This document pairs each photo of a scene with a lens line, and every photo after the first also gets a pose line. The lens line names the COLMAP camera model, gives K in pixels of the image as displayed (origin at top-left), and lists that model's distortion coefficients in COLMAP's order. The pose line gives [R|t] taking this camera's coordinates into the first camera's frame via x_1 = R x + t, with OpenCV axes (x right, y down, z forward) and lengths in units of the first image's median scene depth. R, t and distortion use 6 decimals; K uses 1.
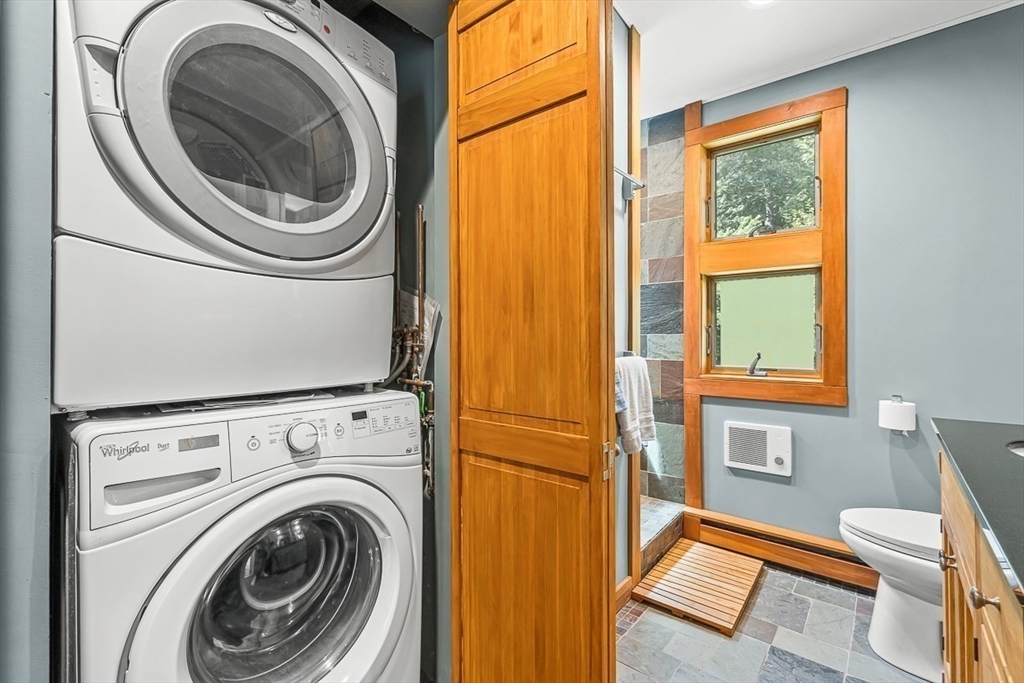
lens RADIAL K [[451.4, 0, 514.1], [0, 451.4, 336.4], [0, 0, 1]] dist [-0.000370, 0.000264]
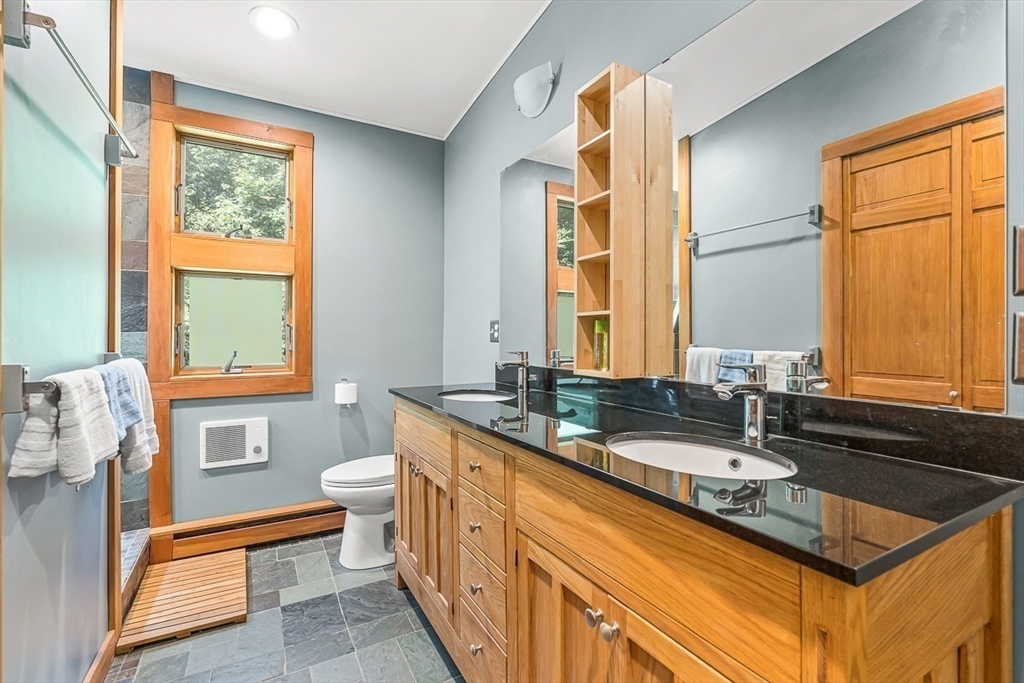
lens RADIAL K [[451.4, 0, 514.1], [0, 451.4, 336.4], [0, 0, 1]] dist [-0.000370, 0.000264]
pose [[0.366363, 0.000992, 0.930471, -0.201543], [-0.002449, 0.999997, -0.000101, 0.001869], [-0.930469, -0.002242, 0.366365, 0.028332]]
